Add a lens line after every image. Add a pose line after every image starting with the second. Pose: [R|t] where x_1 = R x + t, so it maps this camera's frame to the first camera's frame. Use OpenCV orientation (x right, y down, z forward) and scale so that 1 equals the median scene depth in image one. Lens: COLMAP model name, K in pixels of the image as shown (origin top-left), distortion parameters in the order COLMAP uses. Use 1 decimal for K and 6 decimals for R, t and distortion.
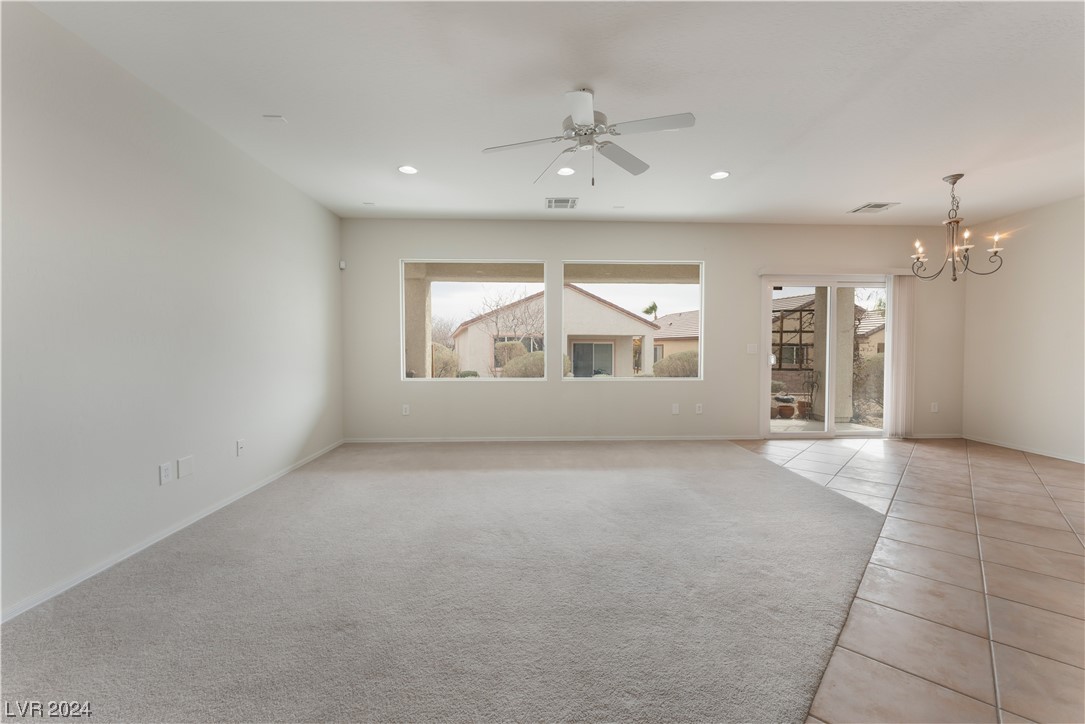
lens RADIAL K [[444.3, 0, 545.0], [0, 444.3, 360.1], [0, 0, 1]] dist [0.001630, 0.000004]
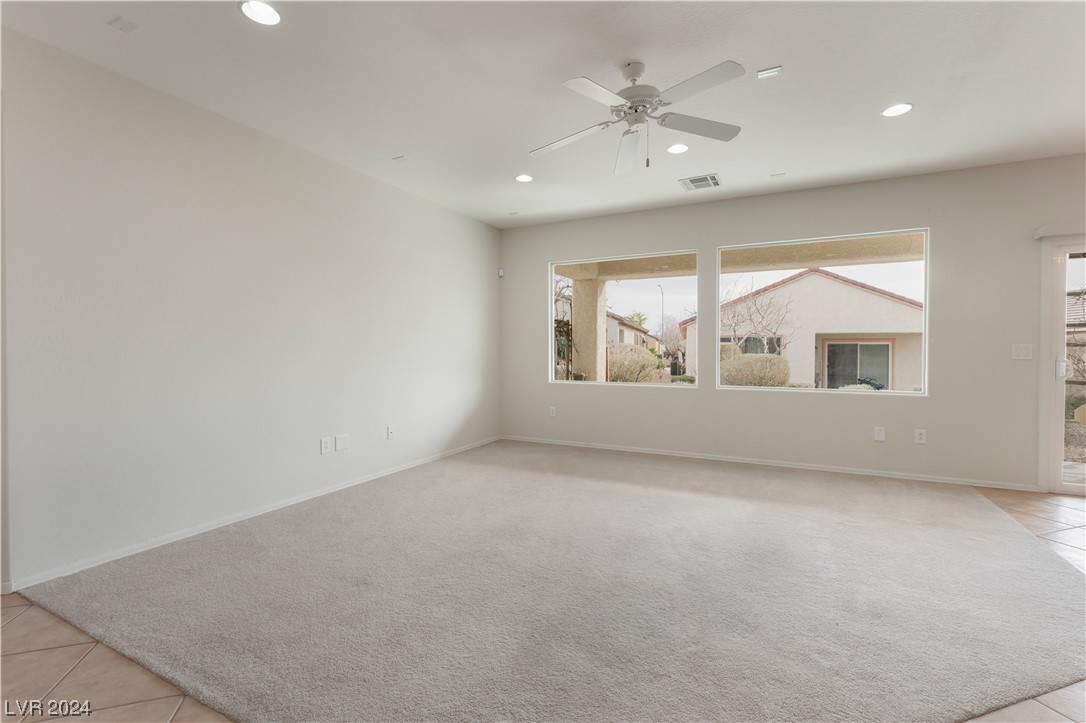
lens RADIAL K [[485.7, 0, 546.3], [0, 485.7, 355.0], [0, 0, 1]] dist [0.000767, 0.000491]
pose [[0.871899, 0.005300, -0.489657, 0.204876], [-0.013573, 0.999819, -0.013346, -0.001289], [0.489497, 0.018282, 0.871813, 0.031688]]
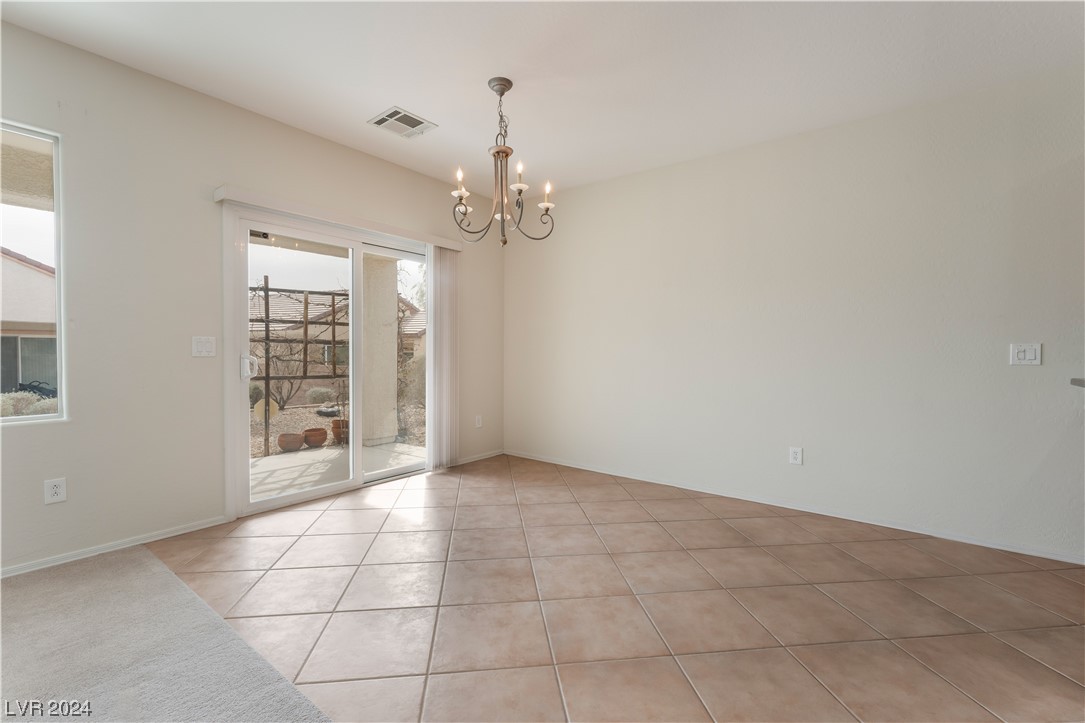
lens RADIAL K [[477.9, 0, 542.5], [0, 477.9, 361.5], [0, 0, 1]] dist [0.001026, 0.000074]
pose [[0.645584, -0.016885, 0.763502, 0.300461], [0.014719, 0.999845, 0.009667, -0.007896], [-0.763547, 0.004997, 0.645733, 0.363254]]
